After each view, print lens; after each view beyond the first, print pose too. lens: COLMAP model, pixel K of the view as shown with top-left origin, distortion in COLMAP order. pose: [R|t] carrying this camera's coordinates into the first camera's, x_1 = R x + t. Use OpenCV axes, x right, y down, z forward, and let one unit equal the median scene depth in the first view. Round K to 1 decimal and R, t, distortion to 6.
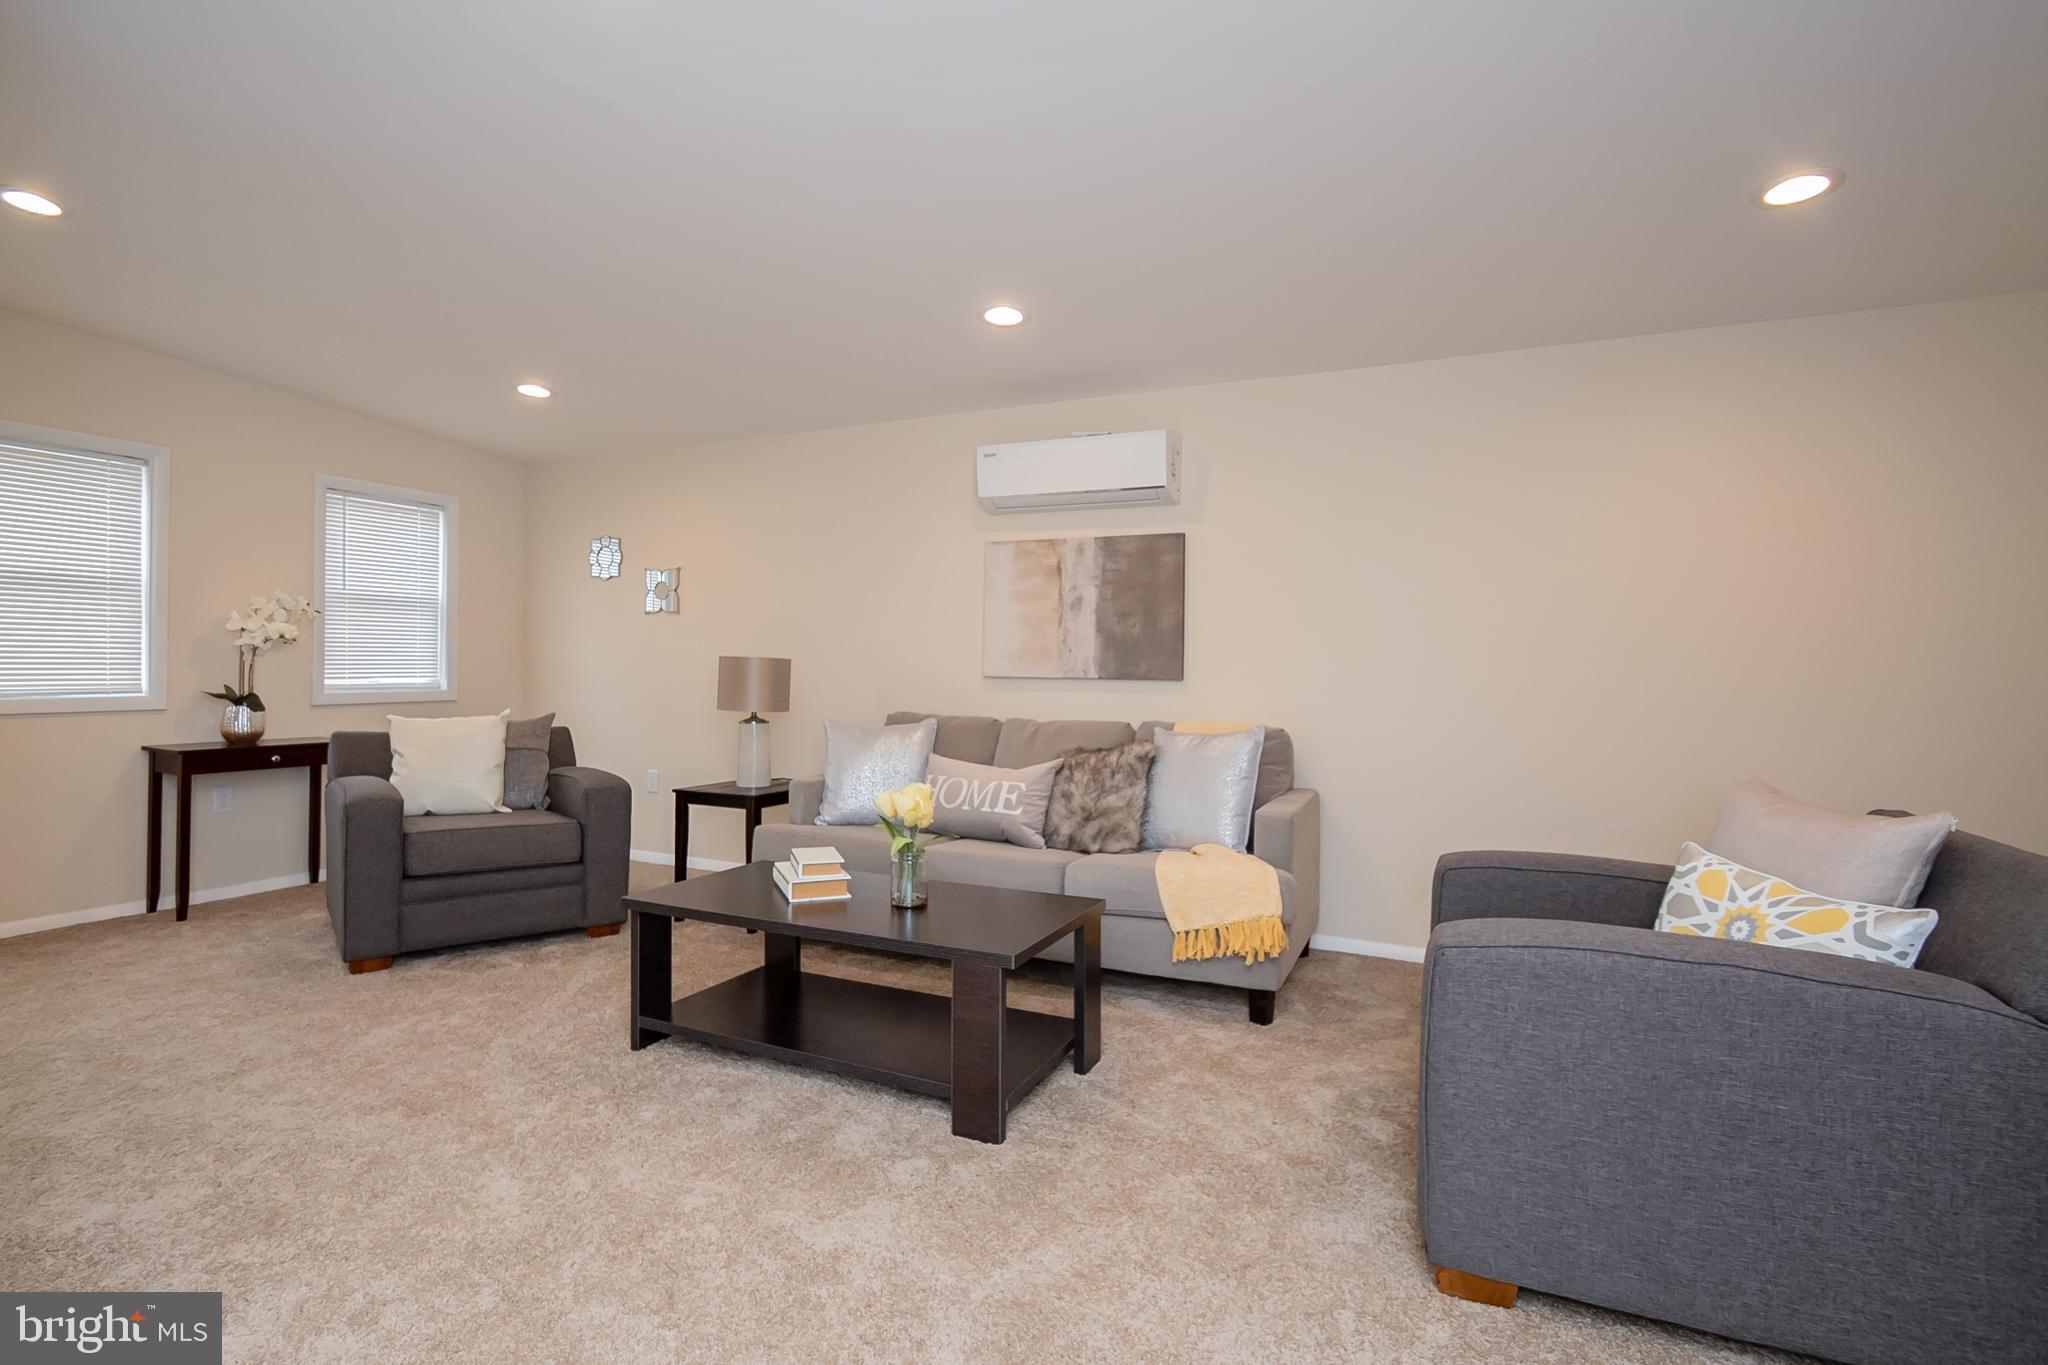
lens RADIAL K [[937.4, 0, 1019.8], [0, 937.4, 684.0], [0, 0, 1]] dist [0.011634, -0.015041]
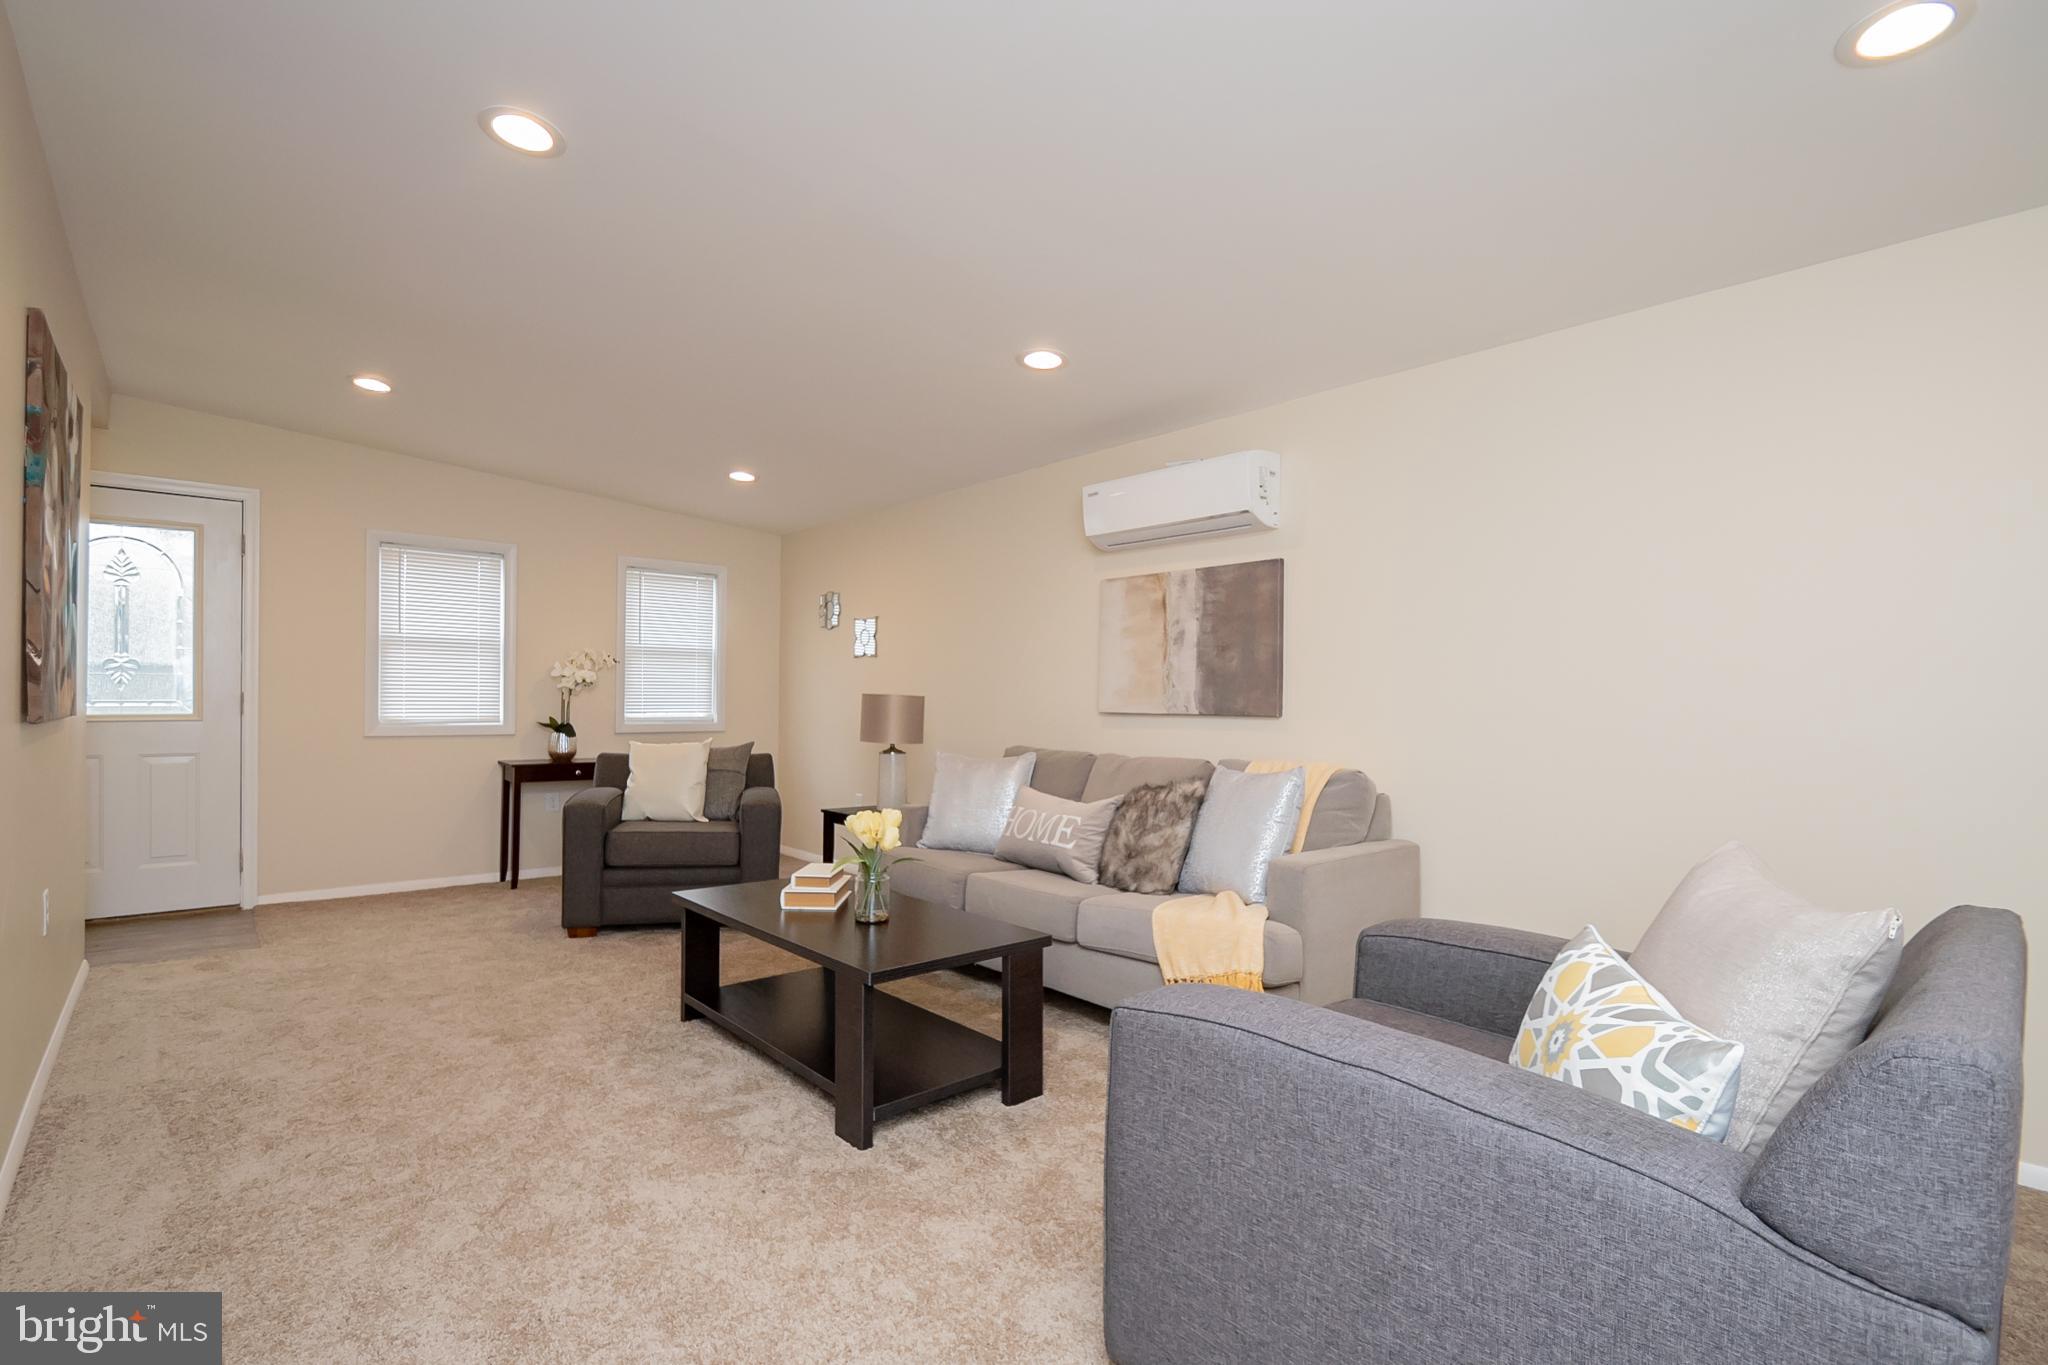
lens RADIAL K [[916.6, 0, 1023.8], [0, 916.6, 714.1], [0, 0, 1]] dist [0.013105, -0.014013]
pose [[0.914743, 0.003190, -0.404024, 0.346117], [-0.007448, 0.999932, -0.008967, 0.003834], [0.403967, 0.011212, 0.914705, 0.073673]]
